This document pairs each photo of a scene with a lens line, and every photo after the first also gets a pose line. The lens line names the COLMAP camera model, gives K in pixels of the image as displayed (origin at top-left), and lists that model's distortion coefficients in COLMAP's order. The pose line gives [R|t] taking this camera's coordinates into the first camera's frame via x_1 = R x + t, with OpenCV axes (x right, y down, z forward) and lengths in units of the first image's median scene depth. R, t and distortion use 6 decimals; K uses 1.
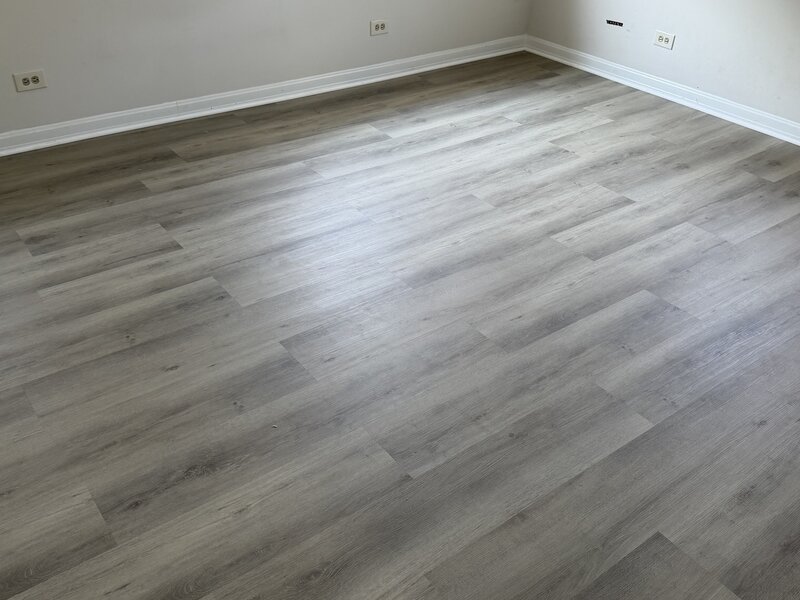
lens RADIAL K [[718.4, 0, 400.0], [0, 718.4, 300.0], [0, 0, 1]] dist [0.160398, -0.332039]
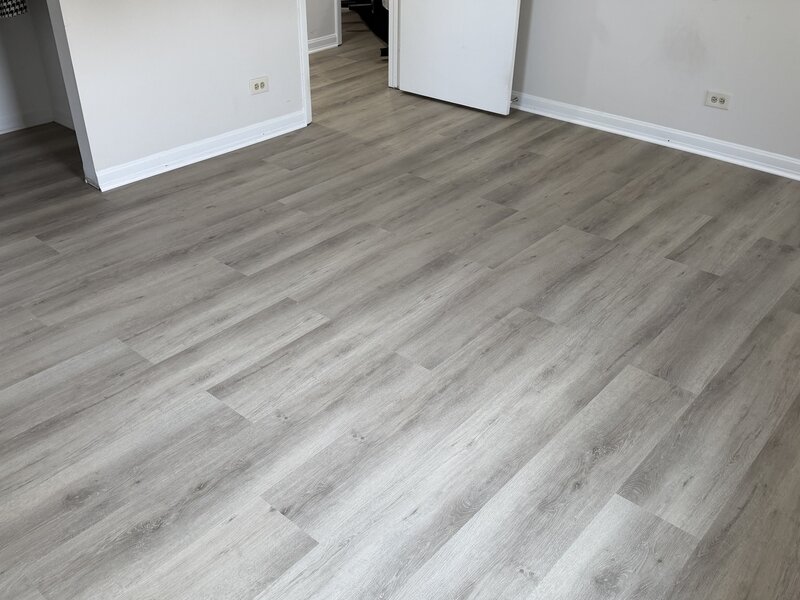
lens RADIAL K [[718.4, 0, 400.0], [0, 718.4, 300.0], [0, 0, 1]] dist [0.160398, -0.332039]
pose [[-0.976439, 0.073686, -0.202822, 0.294651], [-0.159426, 0.387091, 0.908154, -0.903307], [0.145429, 0.919092, -0.366223, 1.287306]]
